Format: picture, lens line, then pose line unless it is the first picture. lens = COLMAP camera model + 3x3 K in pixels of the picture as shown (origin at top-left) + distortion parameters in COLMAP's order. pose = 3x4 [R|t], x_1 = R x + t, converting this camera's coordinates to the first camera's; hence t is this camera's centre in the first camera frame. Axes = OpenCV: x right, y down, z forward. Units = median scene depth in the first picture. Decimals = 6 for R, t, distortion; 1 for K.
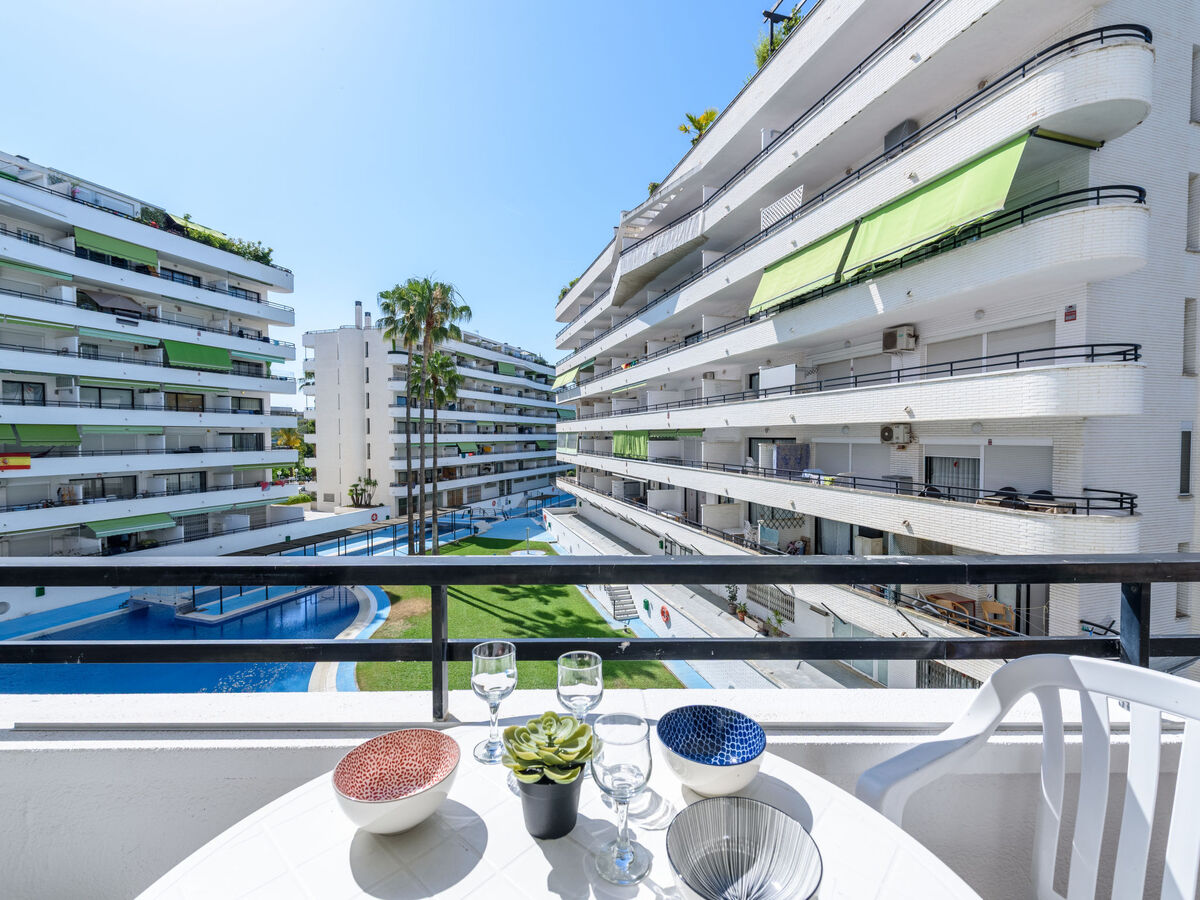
lens RADIAL K [[522.7, 0, 605.2], [0, 522.7, 453.9], [0, 0, 1]] dist [0.015648, -0.007105]
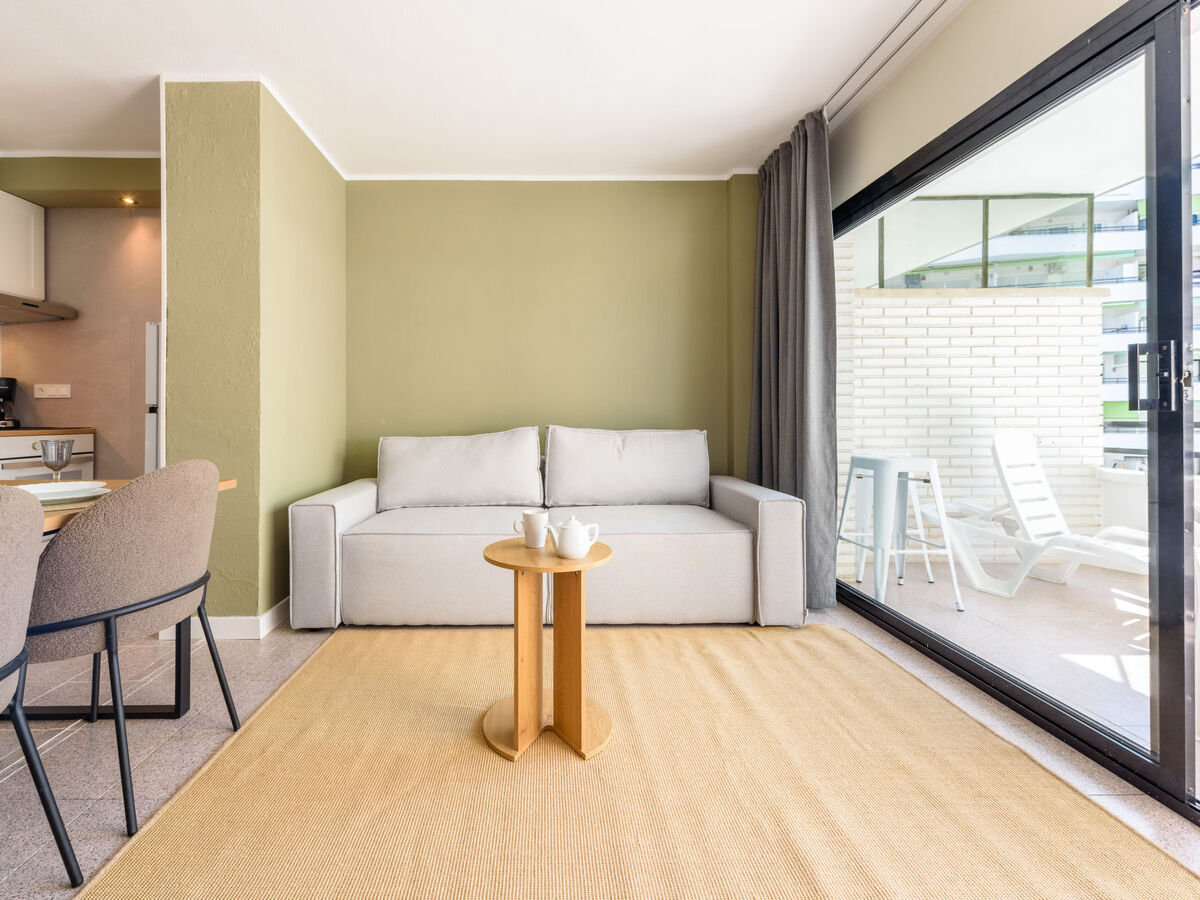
lens RADIAL K [[546.1, 0, 543.9], [0, 546.1, 412.2], [0, 0, 1]] dist [0.005886, -0.001624]
pose [[-0.016035, -0.008223, -0.999838, 0.032400], [-0.033495, 0.999409, -0.007683, 0.008797], [0.999310, 0.033366, -0.016301, -0.072313]]
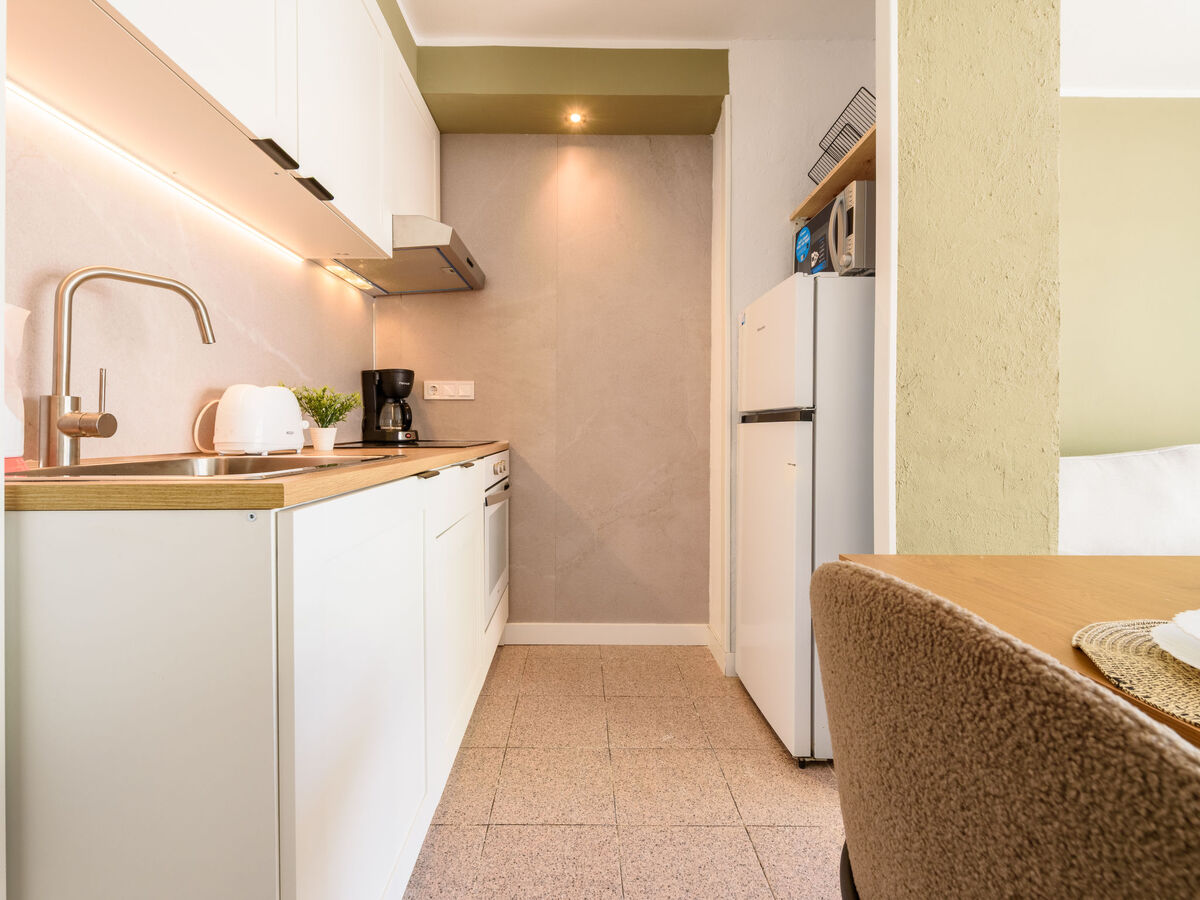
lens RADIAL K [[533.2, 0, 577.7], [0, 533.2, 434.2], [0, 0, 1]] dist [0.003881, 0.000217]
pose [[-0.022133, 0.011752, -0.999686, 0.005299], [-0.038665, 0.999173, 0.012602, 0.011253], [0.999007, 0.038932, -0.021660, -0.140545]]
